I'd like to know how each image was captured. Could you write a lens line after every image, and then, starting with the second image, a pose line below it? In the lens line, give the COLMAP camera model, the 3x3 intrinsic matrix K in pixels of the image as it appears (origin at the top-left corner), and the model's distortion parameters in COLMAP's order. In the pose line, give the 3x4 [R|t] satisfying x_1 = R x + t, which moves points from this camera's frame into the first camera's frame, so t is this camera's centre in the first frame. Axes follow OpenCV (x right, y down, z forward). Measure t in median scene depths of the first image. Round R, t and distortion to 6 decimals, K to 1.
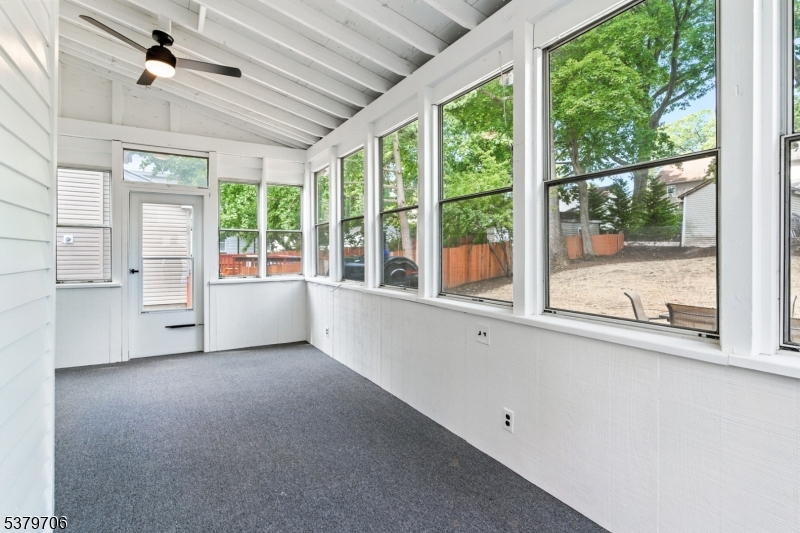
lens RADIAL K [[389.2, 0, 400.4], [0, 389.2, 249.5], [0, 0, 1]] dist [-0.003394, -0.000326]
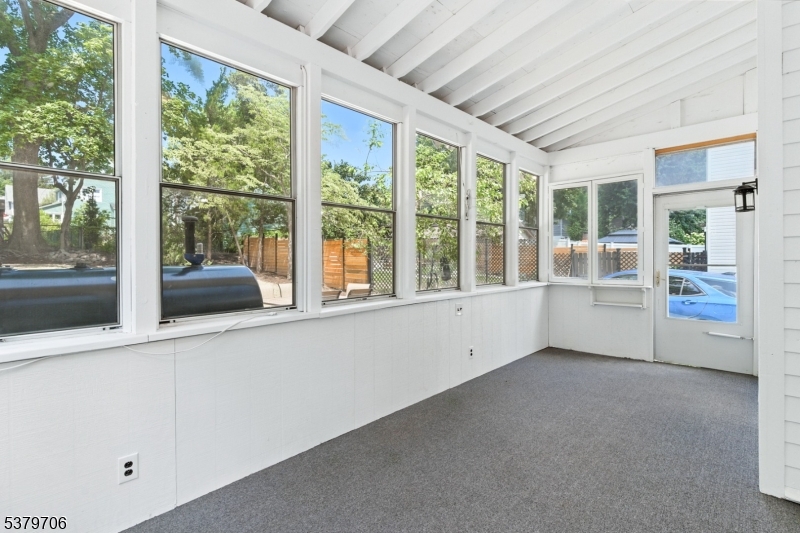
lens RADIAL K [[389.2, 0, 400.5], [0, 389.2, 265.9], [0, 0, 1]] dist [-0.003394, -0.000326]
pose [[-0.288869, -0.011908, 0.957295, -0.588455], [-0.008815, 0.999913, 0.009778, 0.017365], [-0.957328, -0.005614, -0.288948, 0.825837]]
